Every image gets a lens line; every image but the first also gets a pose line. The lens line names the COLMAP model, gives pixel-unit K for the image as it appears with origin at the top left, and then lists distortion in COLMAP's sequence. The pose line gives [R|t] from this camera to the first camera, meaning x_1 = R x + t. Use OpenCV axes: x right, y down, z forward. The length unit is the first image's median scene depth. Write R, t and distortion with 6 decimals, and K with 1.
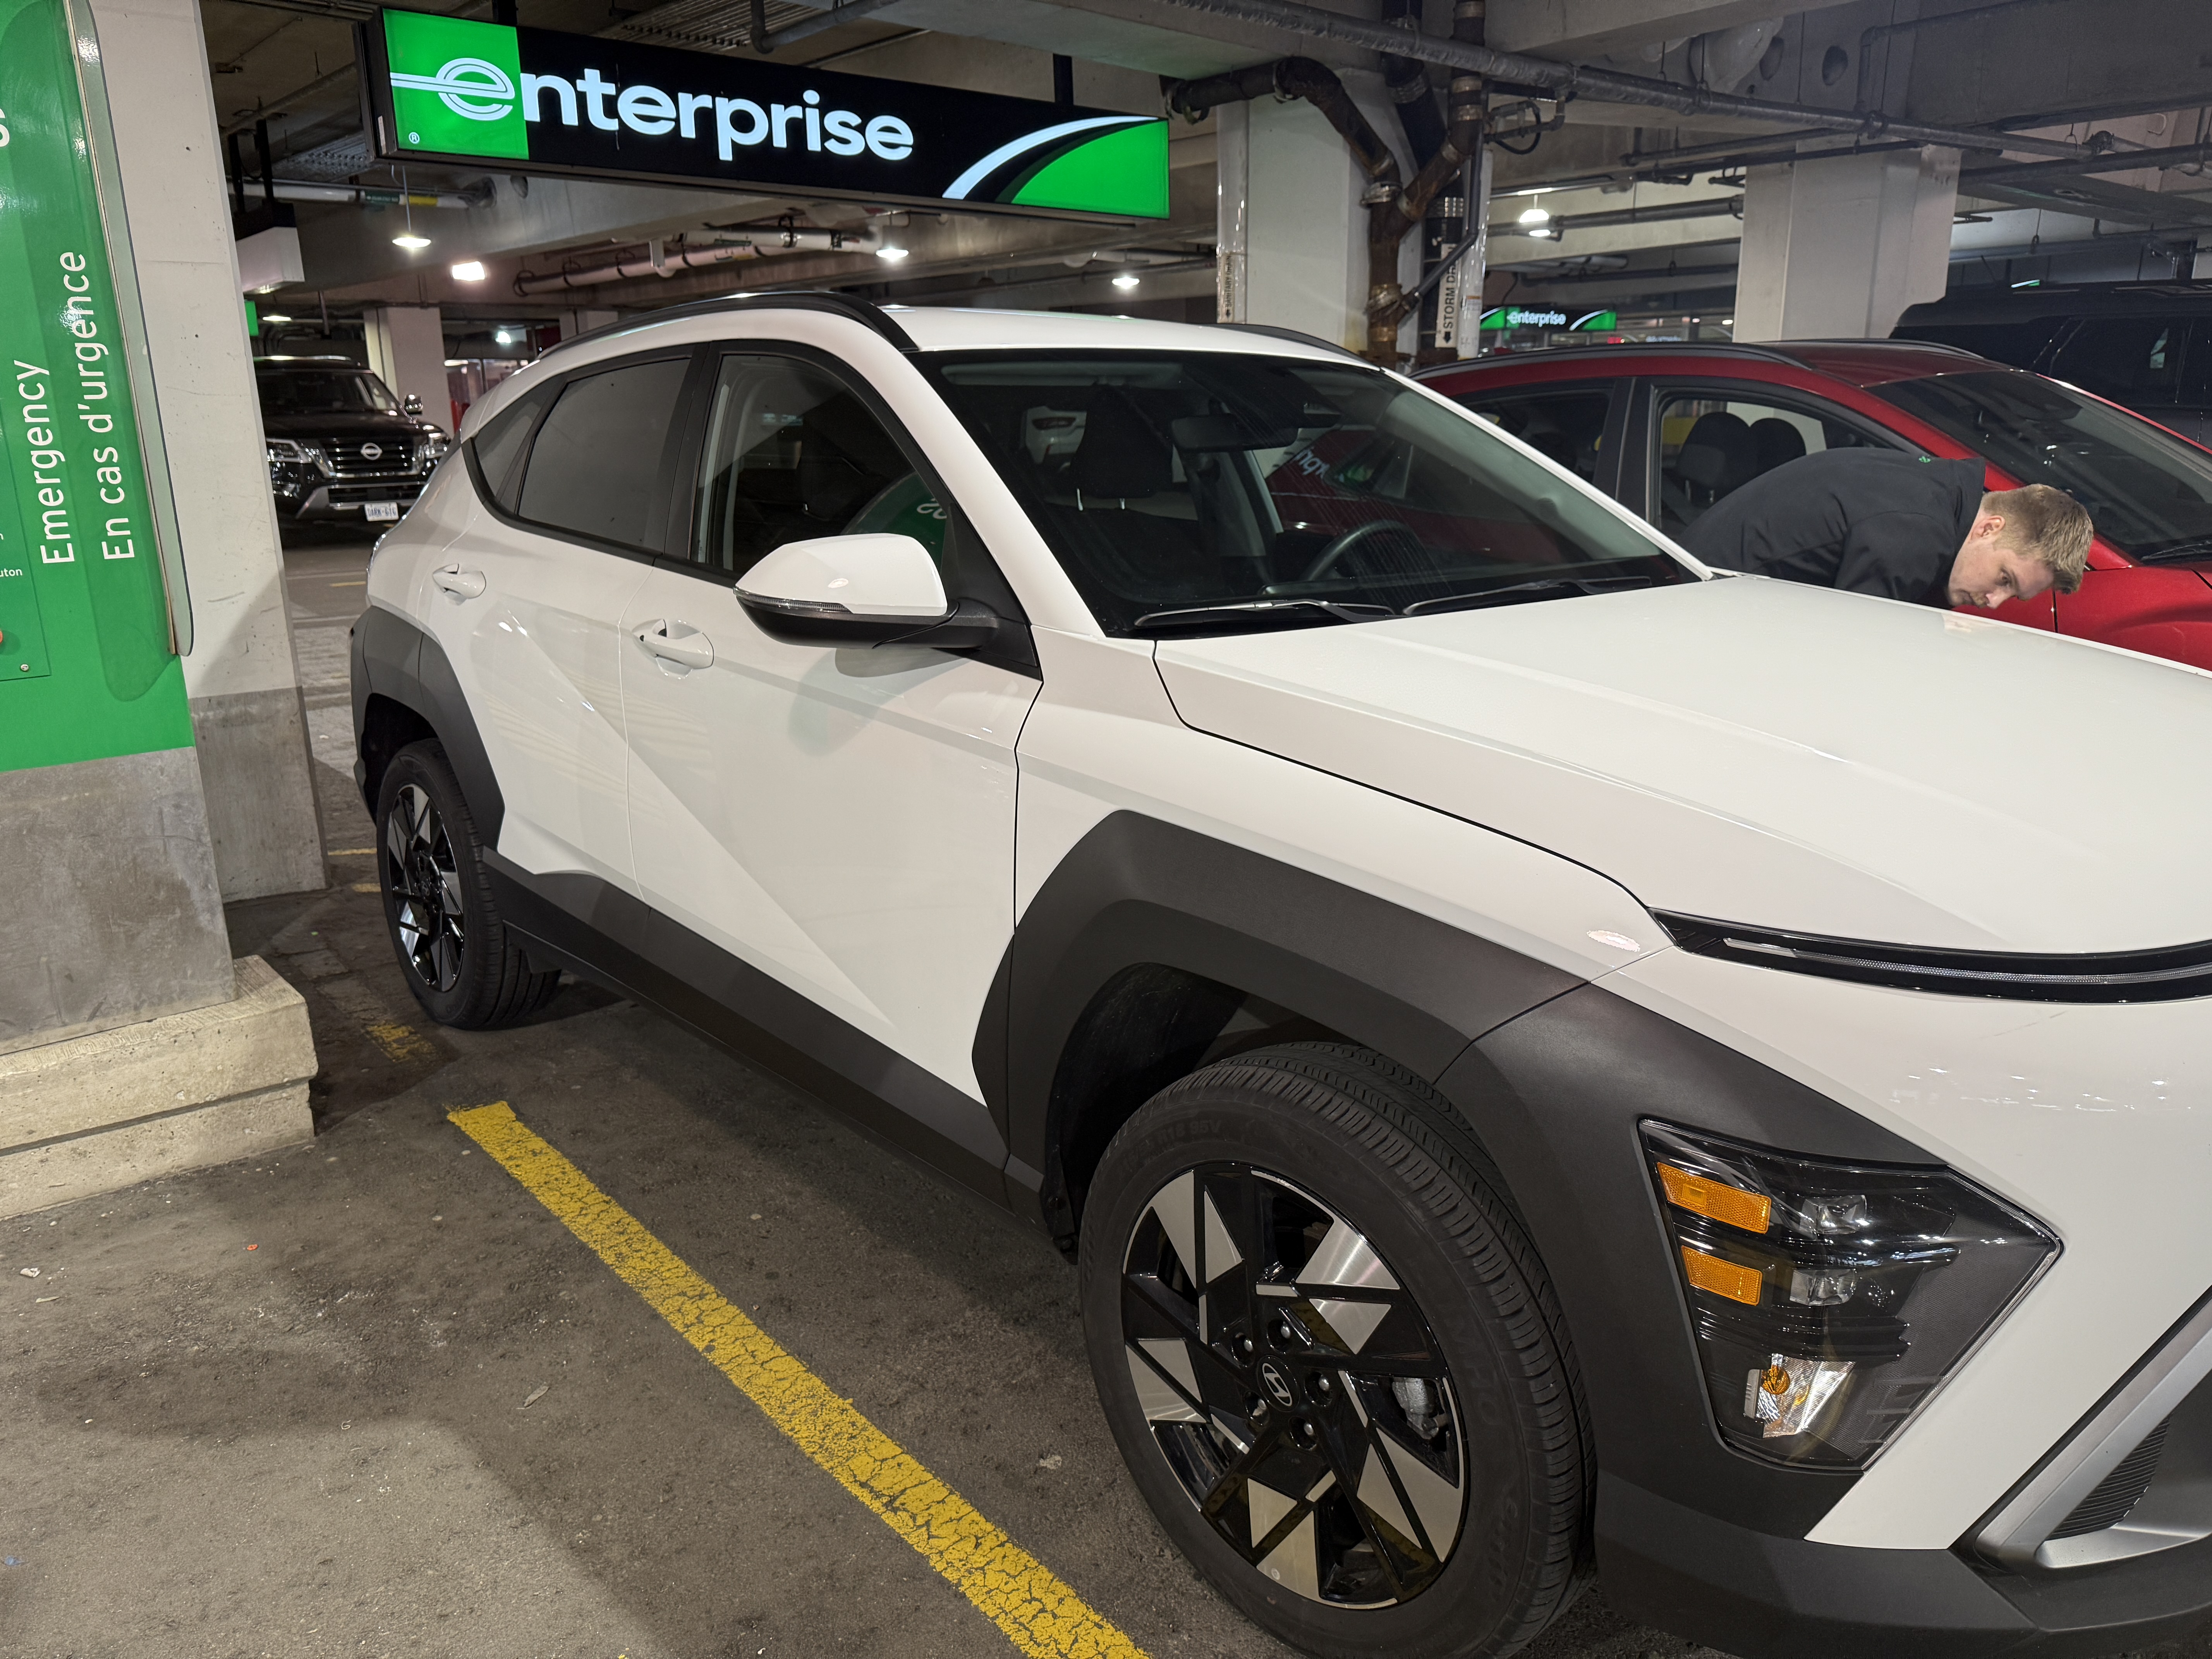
lens RADIAL K [[1566.3, 0, 1109.9], [0, 1566.3, 832.1], [0, 0, 1]] dist [0.002872, -0.007327]
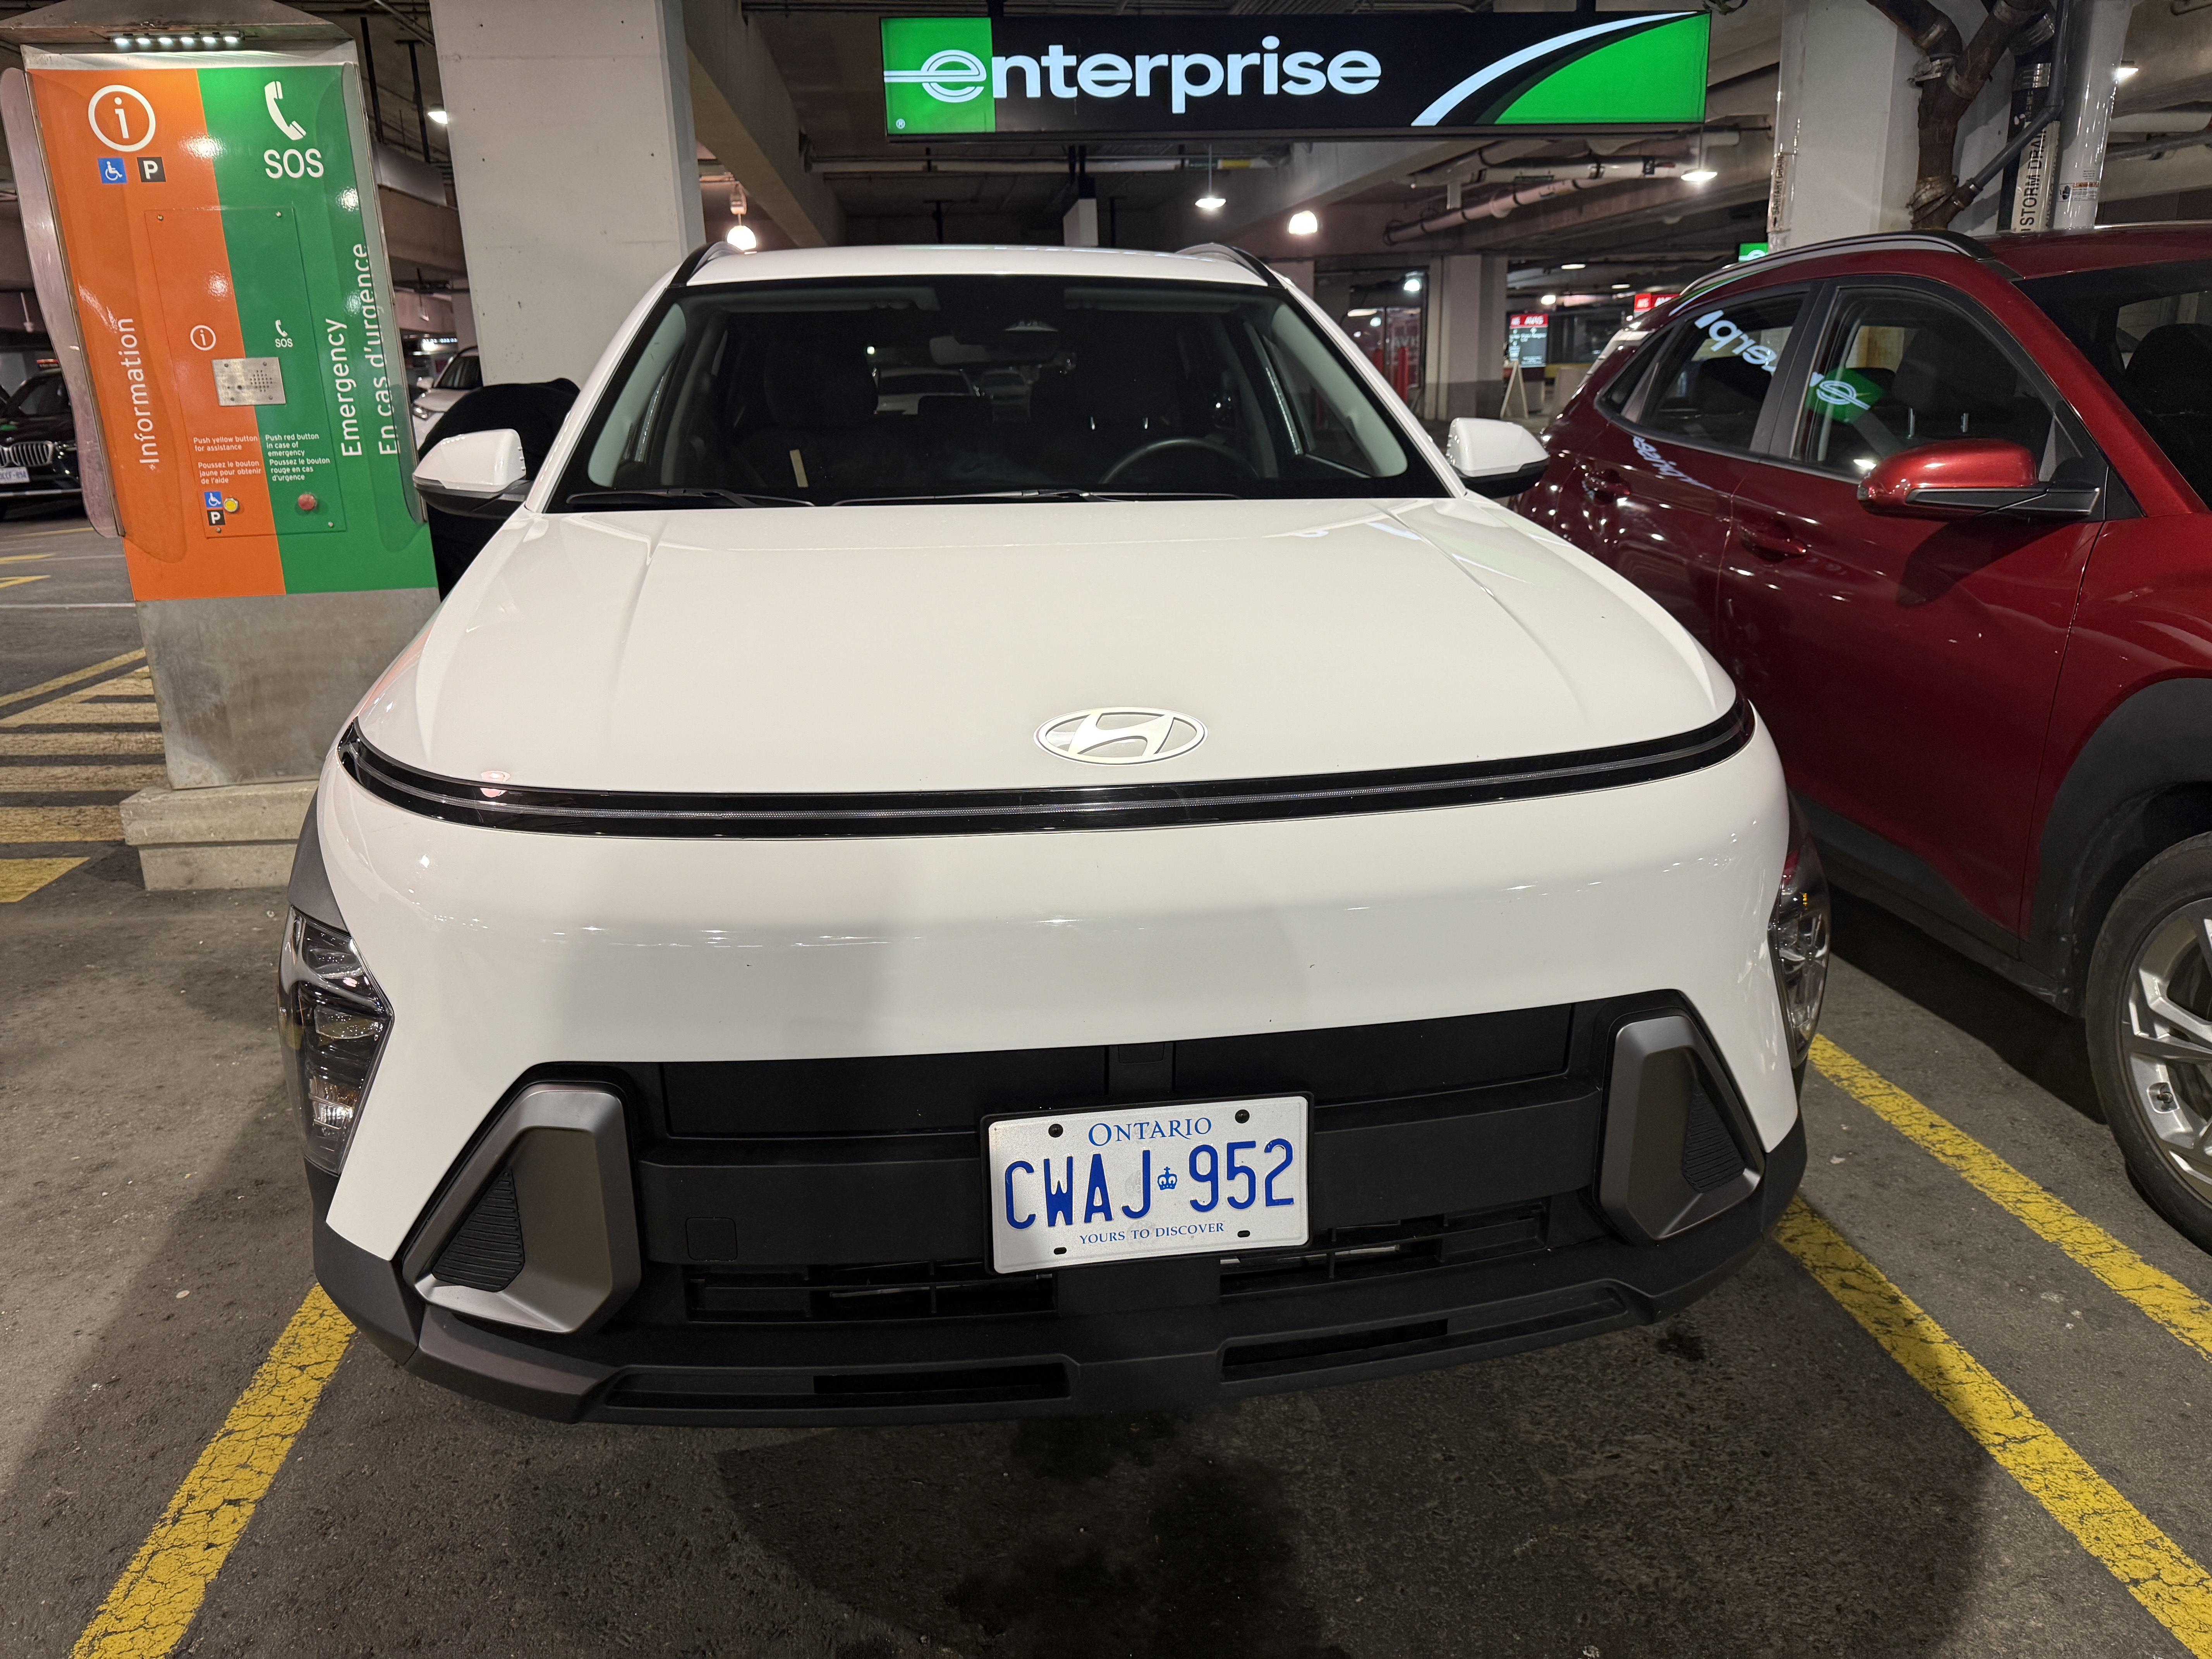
lens RADIAL K [[1566.3, 0, 1101.4], [0, 1566.3, 827.5], [0, 0, 1]] dist [0.002872, -0.007327]
pose [[0.836943, 0.137786, -0.529661, 0.345955], [-0.121506, 0.990417, 0.065649, -0.002513], [0.533631, 0.009413, 0.845665, 0.055179]]
